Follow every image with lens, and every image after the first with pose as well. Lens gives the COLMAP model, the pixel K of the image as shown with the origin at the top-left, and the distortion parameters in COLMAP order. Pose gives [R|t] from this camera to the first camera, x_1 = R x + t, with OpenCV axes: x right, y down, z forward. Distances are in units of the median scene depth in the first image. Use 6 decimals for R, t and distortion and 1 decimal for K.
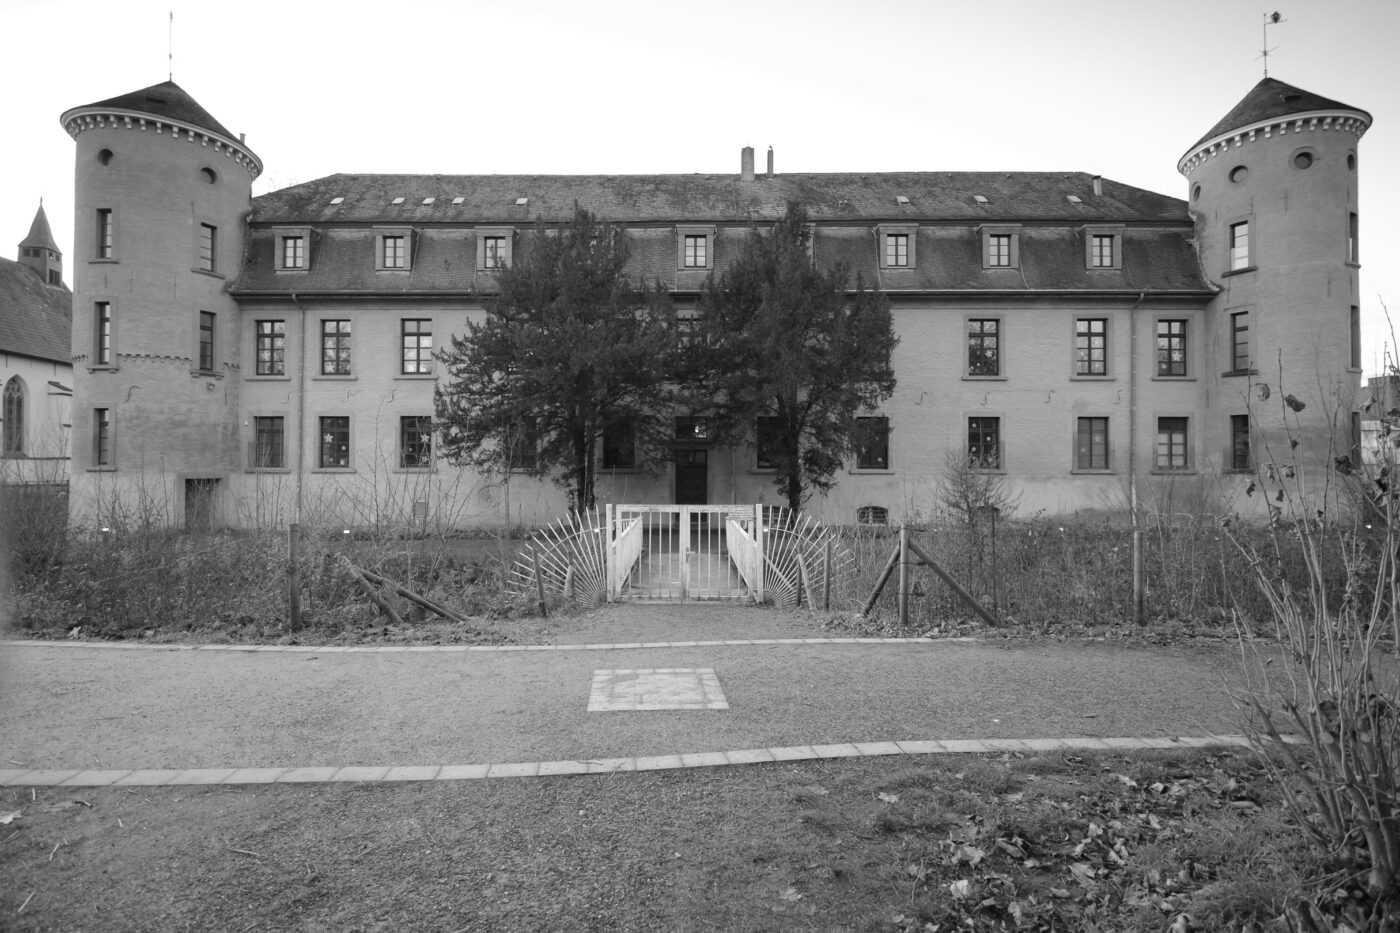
lens RADIAL K [[681.8, 0, 698.4], [0, 681.8, 469.8], [0, 0, 1]] dist [0.001636, 0.000681]
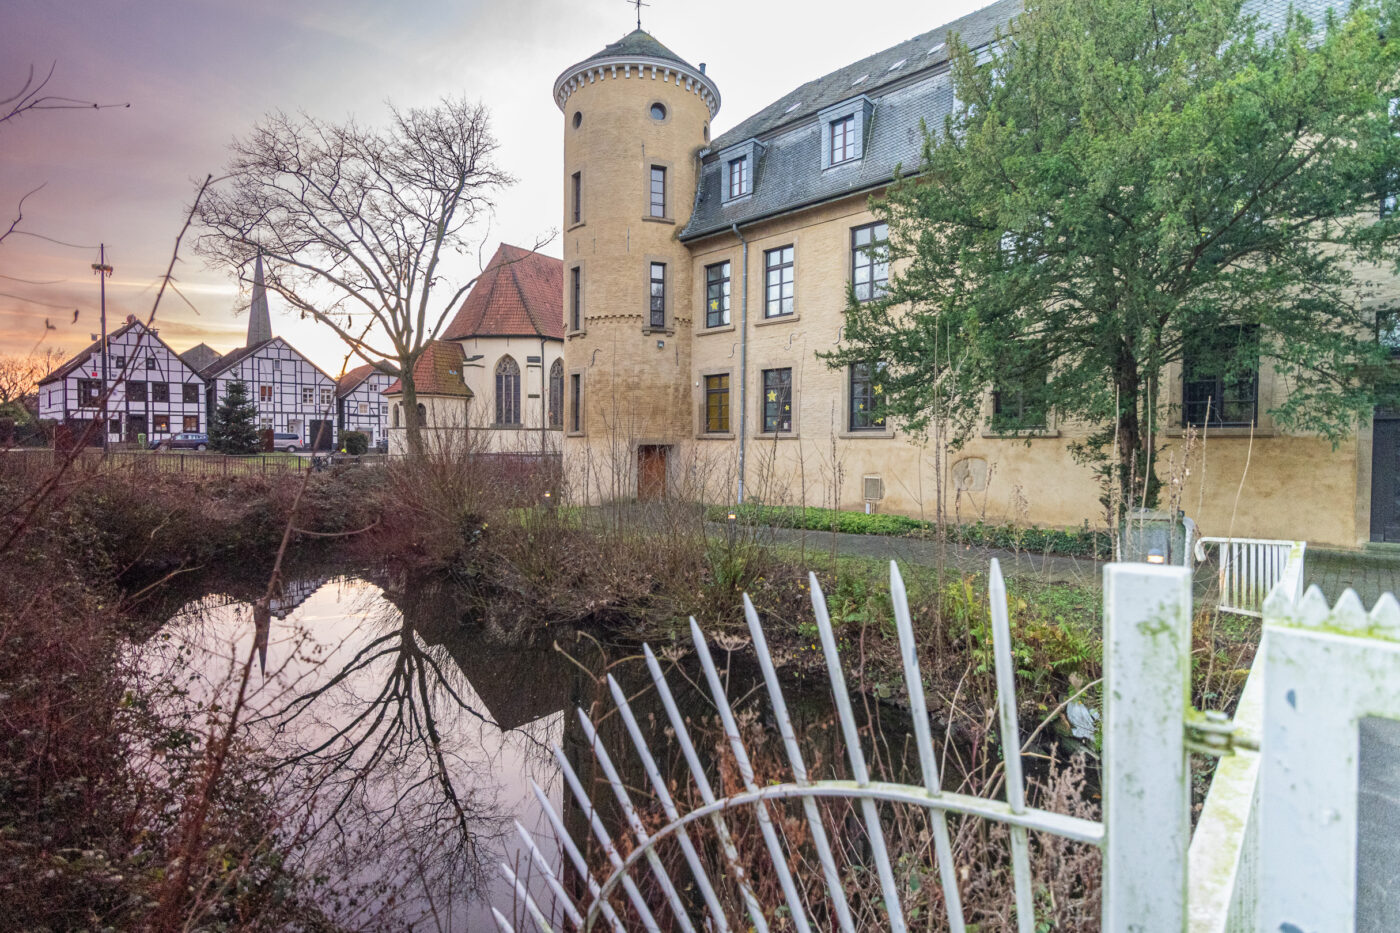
lens RADIAL K [[681.8, 0, 693.7], [0, 681.8, 459.7], [0, 0, 1]] dist [0.001636, 0.000681]
pose [[0.719019, 0.015854, -0.694810, -0.043531], [-0.004867, 0.999830, 0.017778, 0.015256], [0.694974, -0.009401, 0.718974, 0.354271]]
